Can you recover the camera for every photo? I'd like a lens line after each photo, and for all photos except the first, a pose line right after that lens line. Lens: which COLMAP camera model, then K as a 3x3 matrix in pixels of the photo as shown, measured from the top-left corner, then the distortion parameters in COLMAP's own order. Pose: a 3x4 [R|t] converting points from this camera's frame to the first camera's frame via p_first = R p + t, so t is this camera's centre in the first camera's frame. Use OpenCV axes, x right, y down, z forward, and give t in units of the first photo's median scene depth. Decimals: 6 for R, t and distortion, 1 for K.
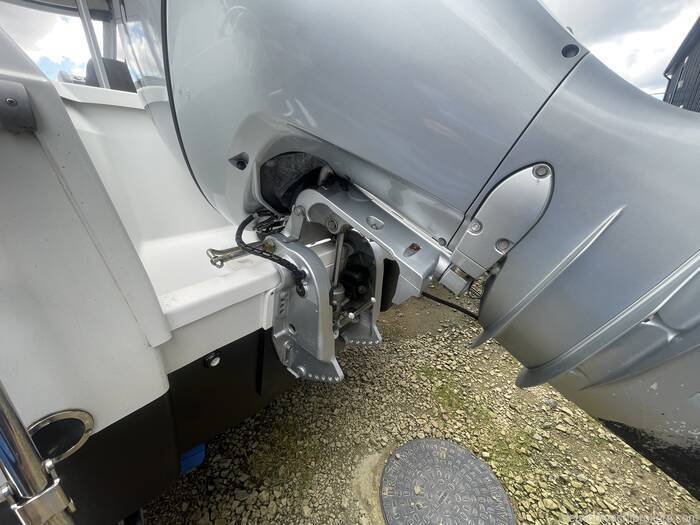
lens RADIAL K [[281.3, 0, 350.9], [0, 281.3, 265.5], [0, 0, 1]] dist [-0.003031, -0.000346]
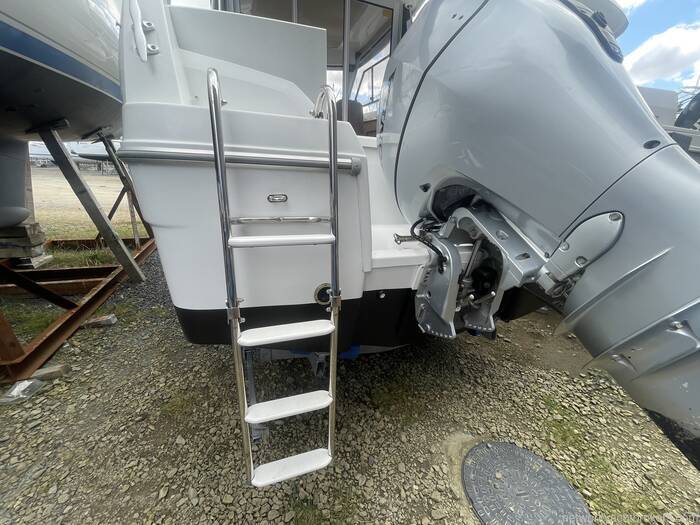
lens RADIAL K [[281.3, 0, 350.0], [0, 281.3, 264.9], [0, 0, 1]] dist [-0.003031, -0.000346]
pose [[0.841682, 0.226740, -0.490061, 0.140502], [-0.243816, 0.969365, 0.029748, 0.124908], [0.481793, 0.094446, 0.871180, -0.552687]]
